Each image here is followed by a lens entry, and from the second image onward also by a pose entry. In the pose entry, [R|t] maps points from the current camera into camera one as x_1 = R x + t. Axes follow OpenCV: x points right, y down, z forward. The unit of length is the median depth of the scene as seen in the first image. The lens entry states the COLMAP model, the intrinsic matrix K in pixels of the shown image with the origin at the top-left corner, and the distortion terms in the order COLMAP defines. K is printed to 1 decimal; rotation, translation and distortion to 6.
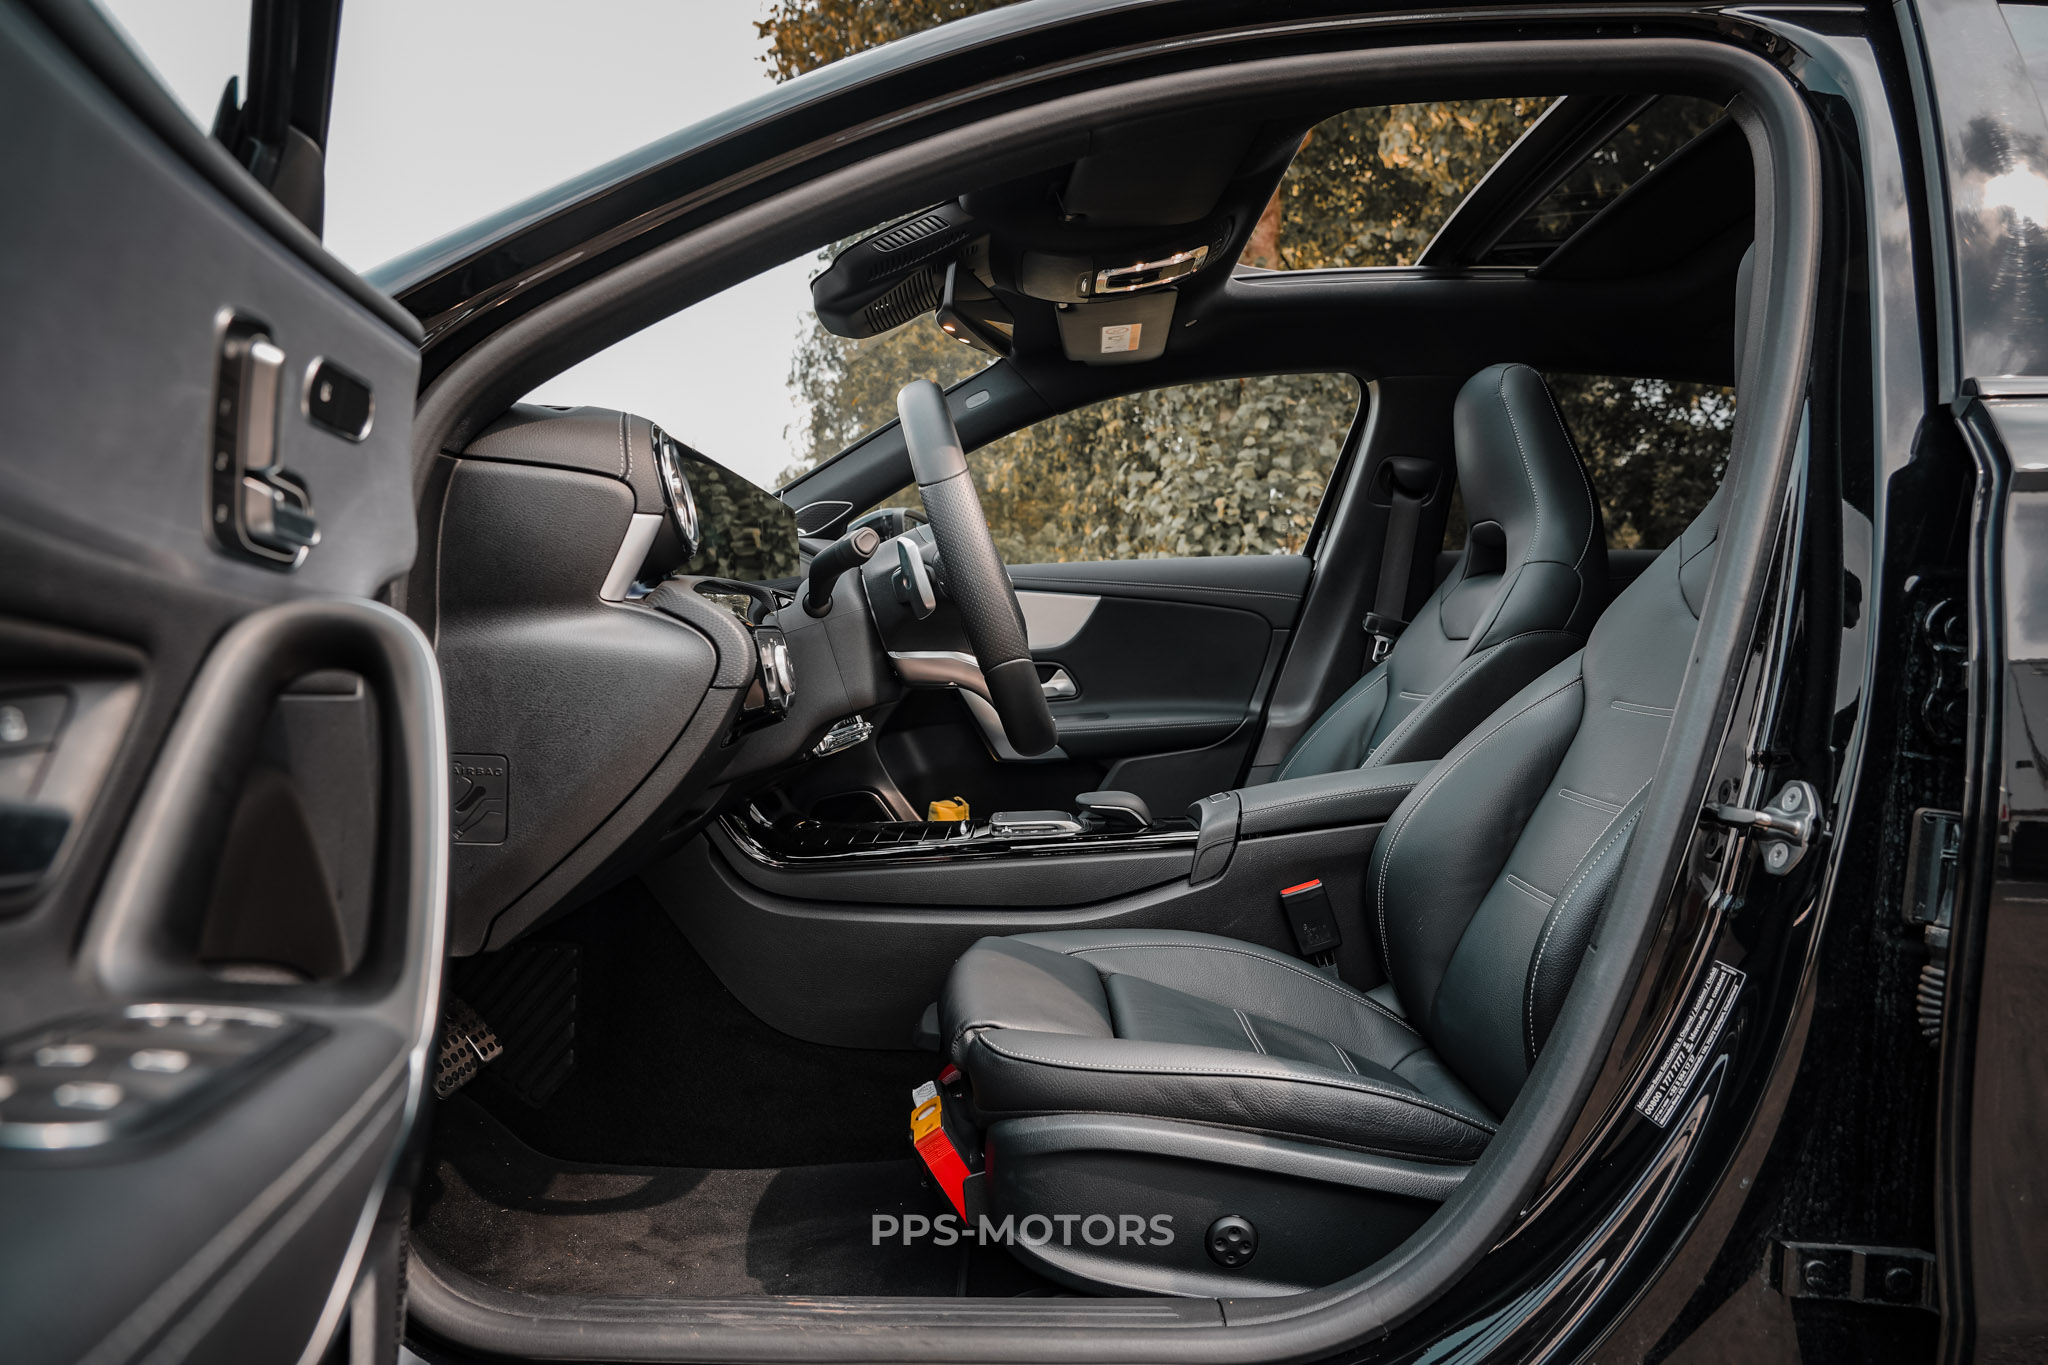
lens RADIAL K [[1346.3, 0, 1025.0], [0, 1346.3, 675.3], [0, 0, 1]] dist [-0.026850, 0.002700]
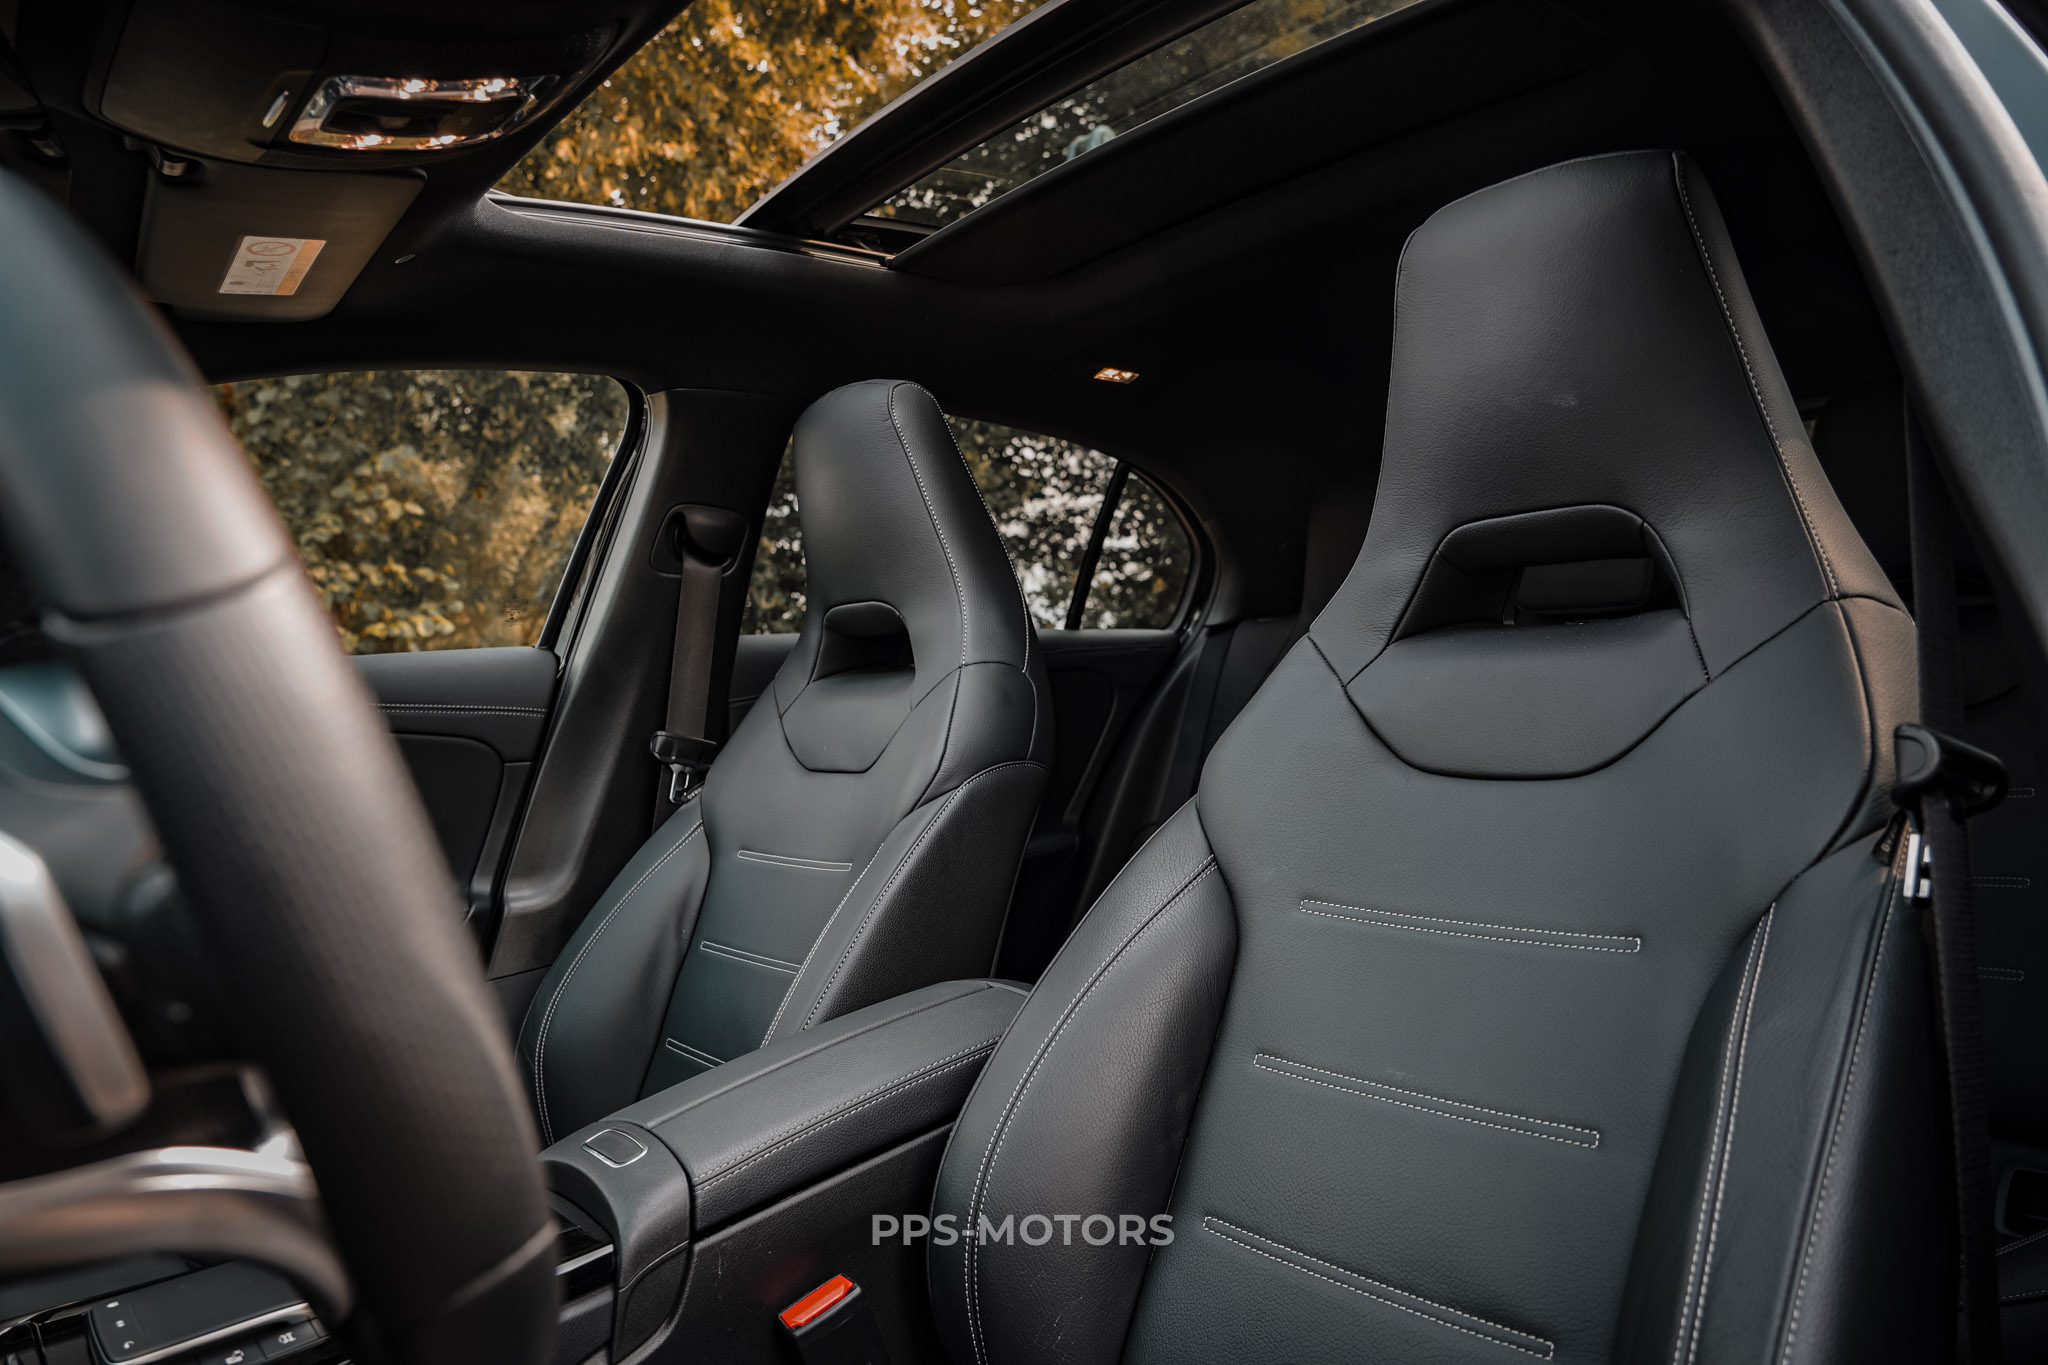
lens RADIAL K [[1346.3, 0, 1025.0], [0, 1346.3, 675.3], [0, 0, 1]] dist [-0.026850, 0.002700]
pose [[0.759173, -0.042034, 0.649530, -0.051114], [0.067942, 0.997579, -0.014853, -0.058305], [-0.647333, 0.055406, 0.760191, 0.399664]]
